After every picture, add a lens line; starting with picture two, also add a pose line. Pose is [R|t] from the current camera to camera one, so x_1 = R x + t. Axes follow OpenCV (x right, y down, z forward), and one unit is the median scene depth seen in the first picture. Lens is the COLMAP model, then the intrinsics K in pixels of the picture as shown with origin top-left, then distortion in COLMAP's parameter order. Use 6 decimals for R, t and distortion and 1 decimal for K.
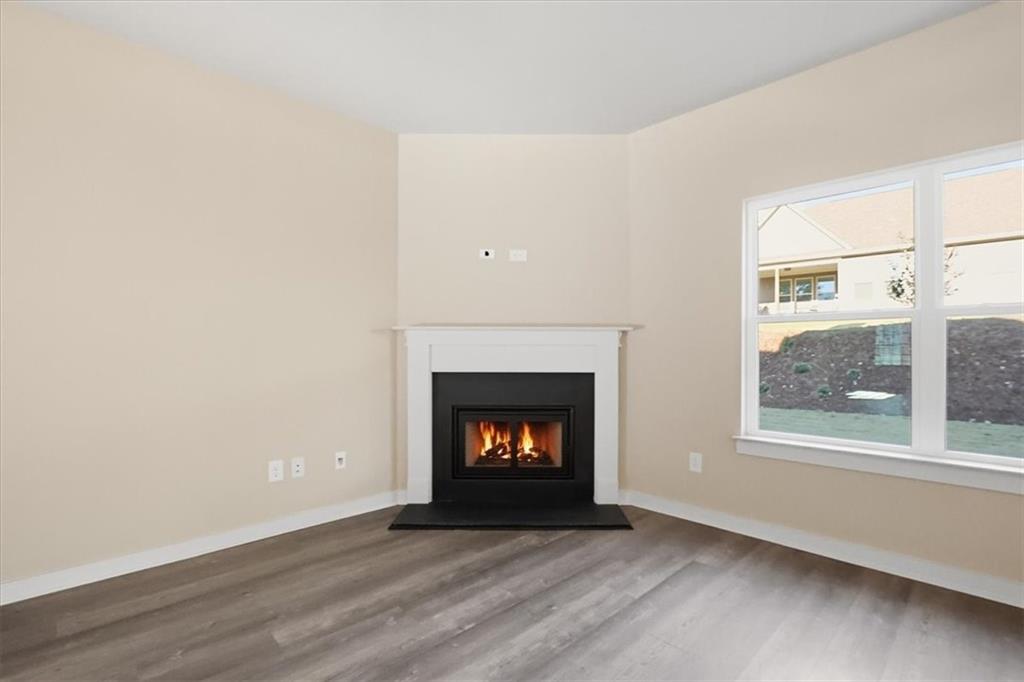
lens RADIAL K [[487.7, 0, 512.8], [0, 487.7, 342.5], [0, 0, 1]] dist [-0.027243, 0.006351]
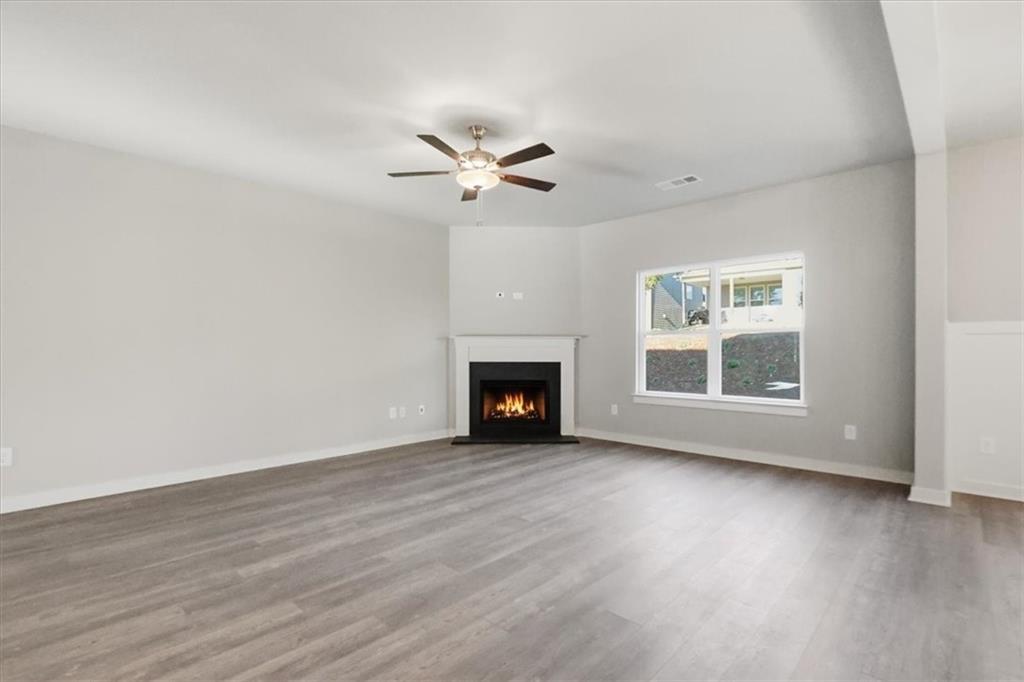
lens RADIAL K [[487.7, 0, 513.4], [0, 487.7, 342.5], [0, 0, 1]] dist [-0.027243, 0.006351]
pose [[0.999063, -0.000445, 0.043289, -0.078866], [0.000448, 1.000000, -0.000072, -0.009779], [-0.043289, 0.000091, 0.999063, -0.741351]]
